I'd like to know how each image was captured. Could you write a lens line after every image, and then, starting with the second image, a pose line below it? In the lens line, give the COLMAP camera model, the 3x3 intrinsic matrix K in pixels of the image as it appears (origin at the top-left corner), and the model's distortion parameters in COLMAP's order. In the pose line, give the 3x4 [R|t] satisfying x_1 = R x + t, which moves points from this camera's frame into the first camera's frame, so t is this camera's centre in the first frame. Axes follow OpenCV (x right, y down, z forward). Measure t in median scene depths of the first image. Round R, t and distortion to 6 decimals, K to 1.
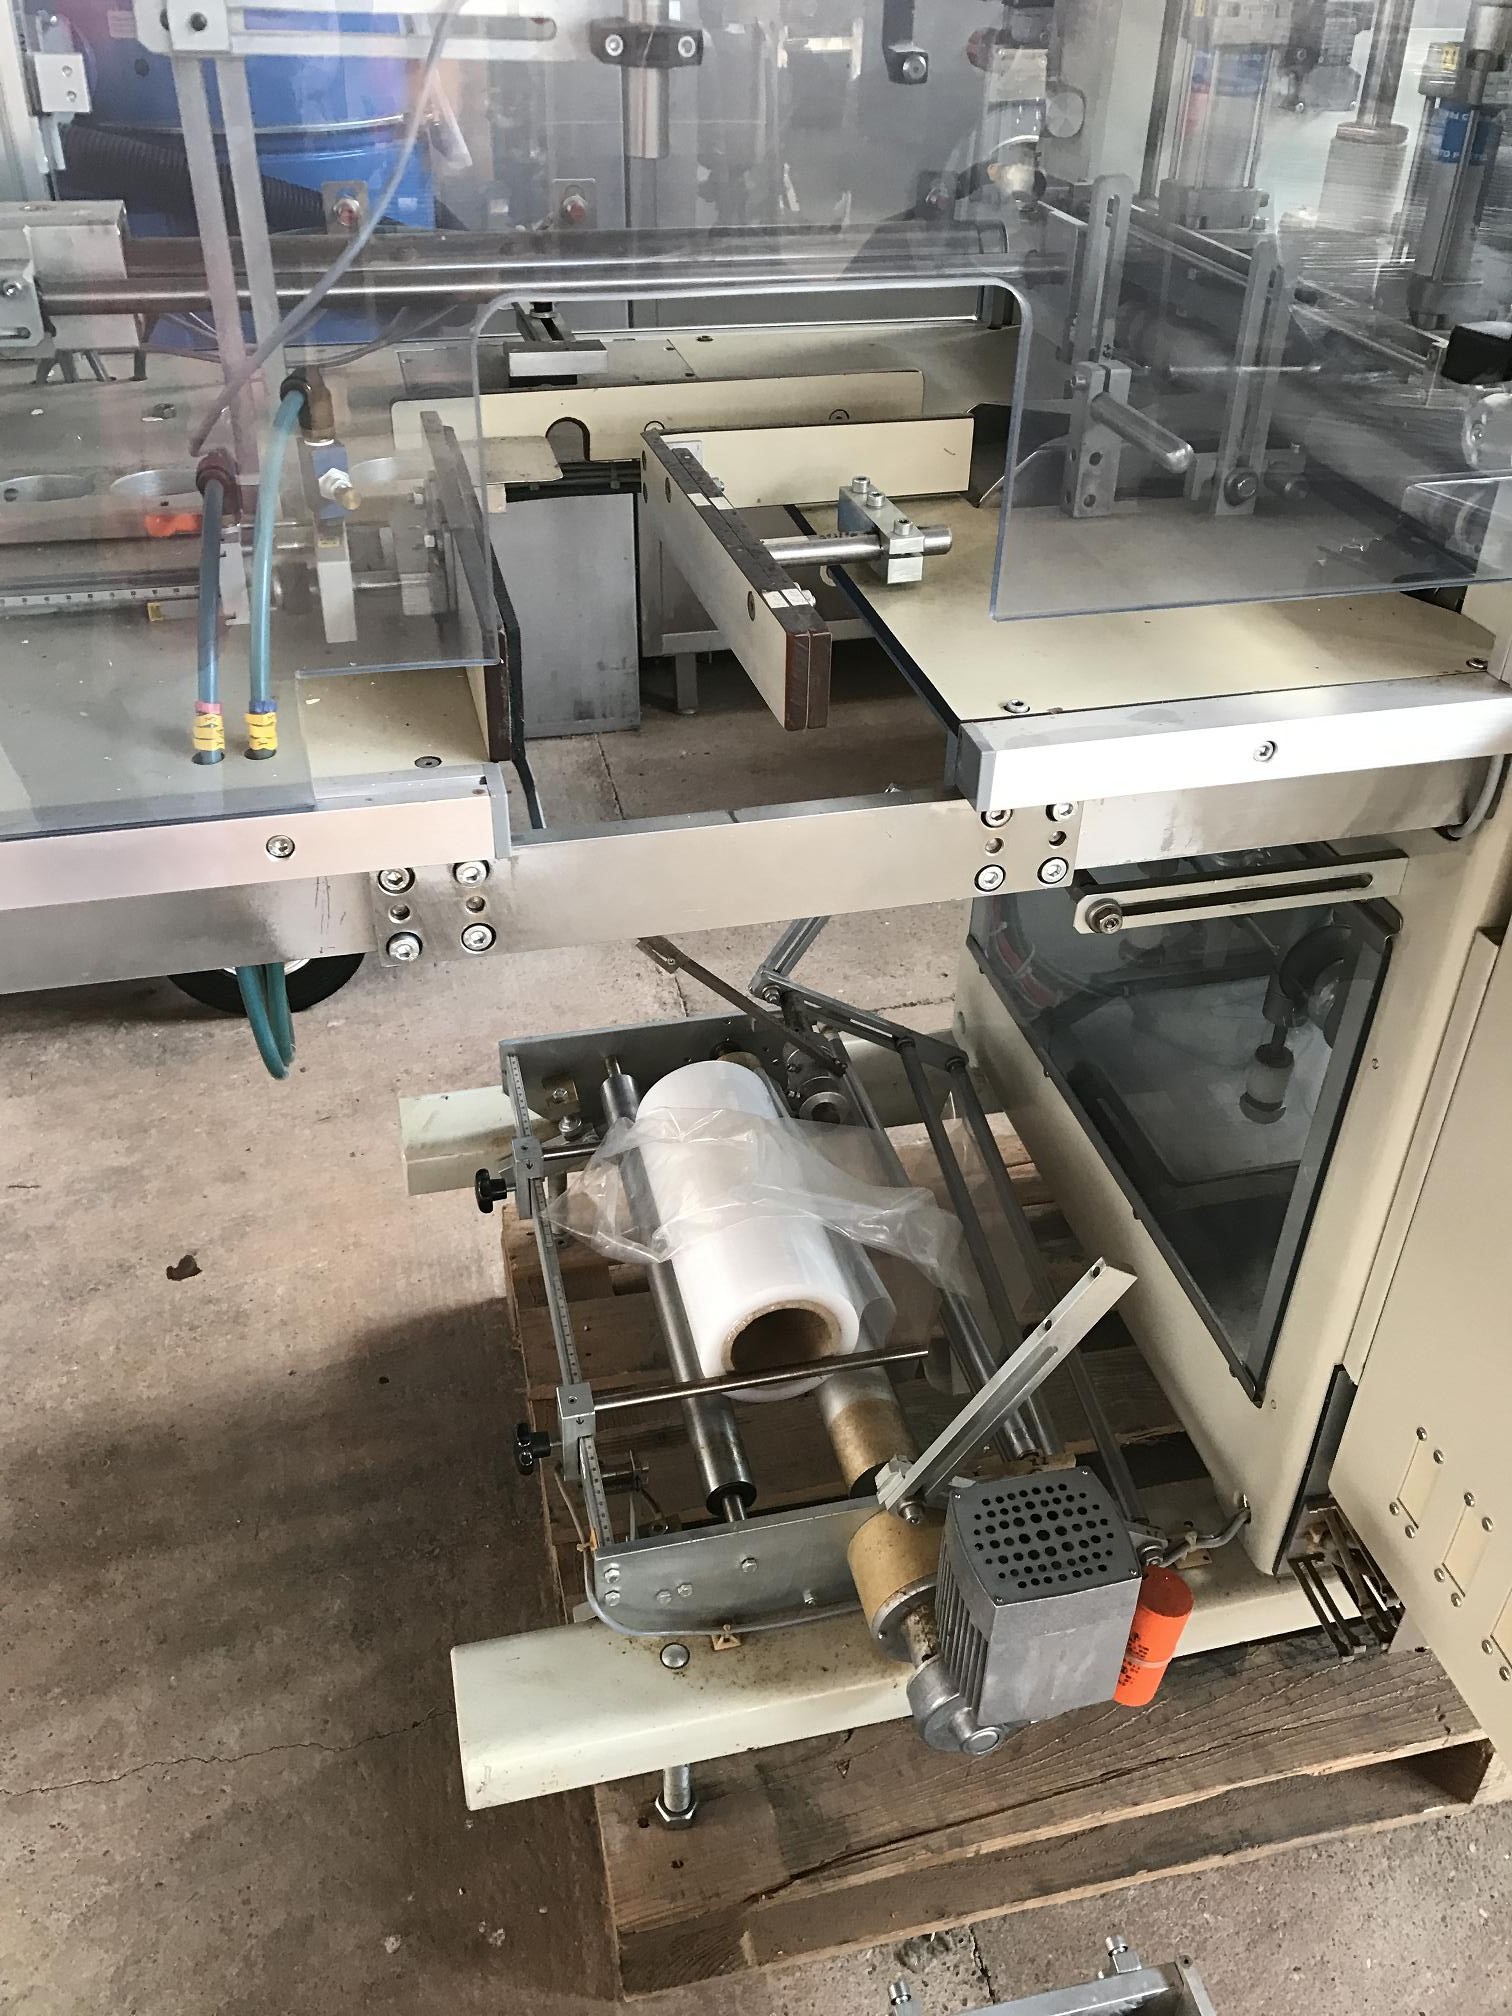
lens RADIAL K [[1661.4, 0, 753.3], [0, 1661.4, 1004.3], [0, 0, 1]] dist [-0.003353, 0.018321]
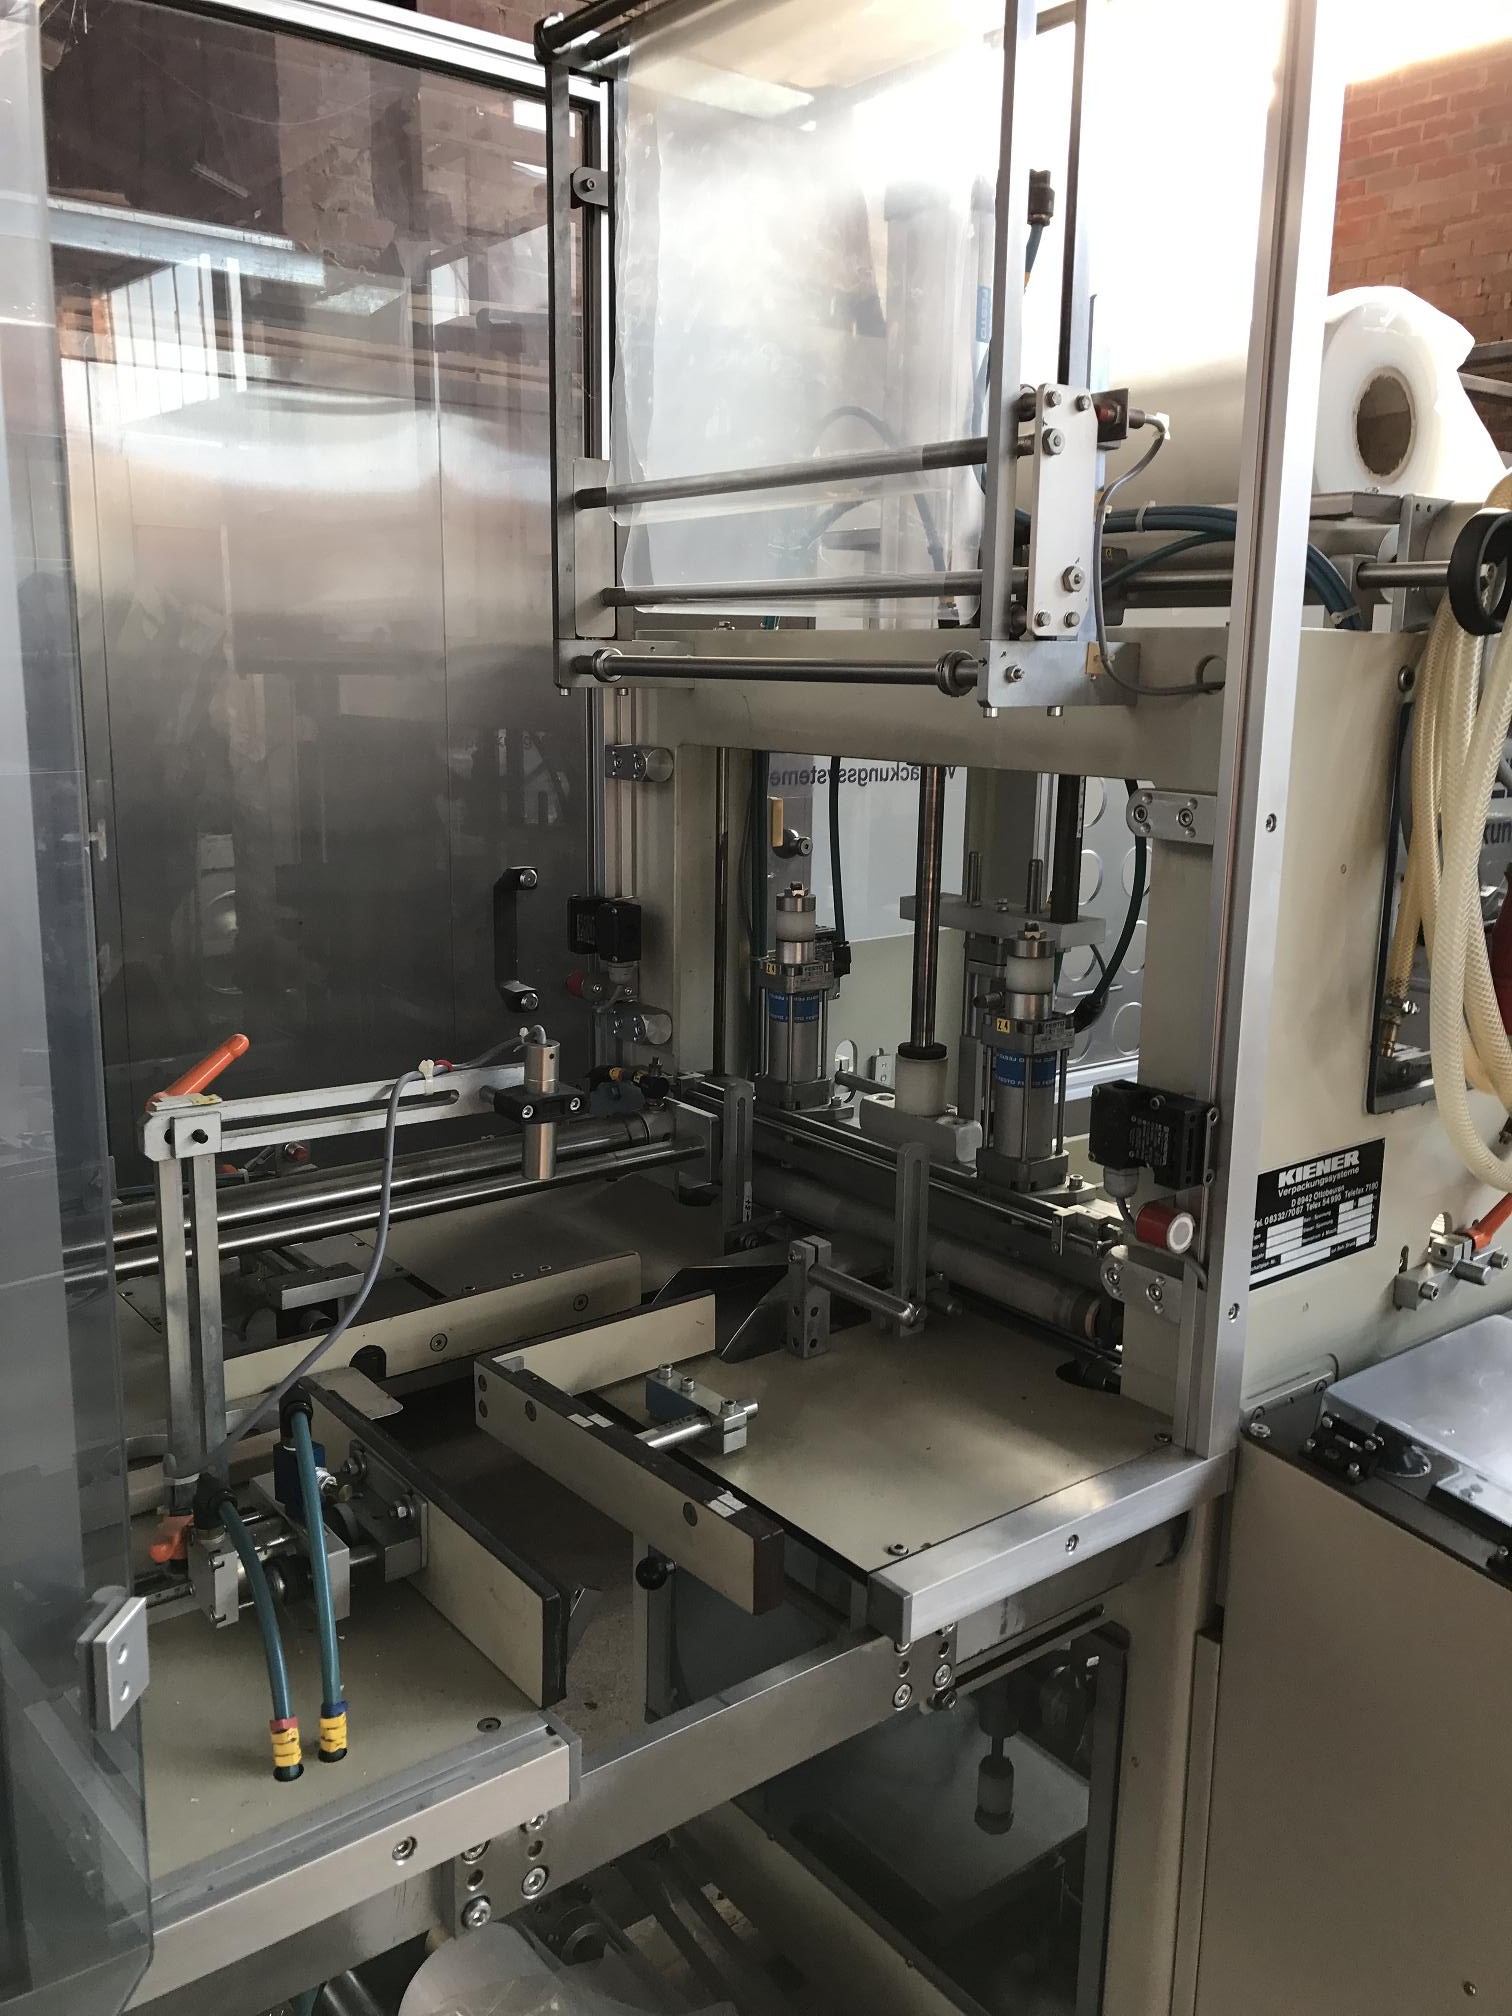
lens RADIAL K [[1661.4, 0, 759.8], [0, 1661.4, 1008.2], [0, 0, 1]] dist [-0.003353, 0.018321]
pose [[0.912728, -0.086403, 0.399327, -0.368945], [0.235235, 0.910264, -0.340712, -0.135645], [-0.334054, 0.404913, 0.851148, -0.184179]]
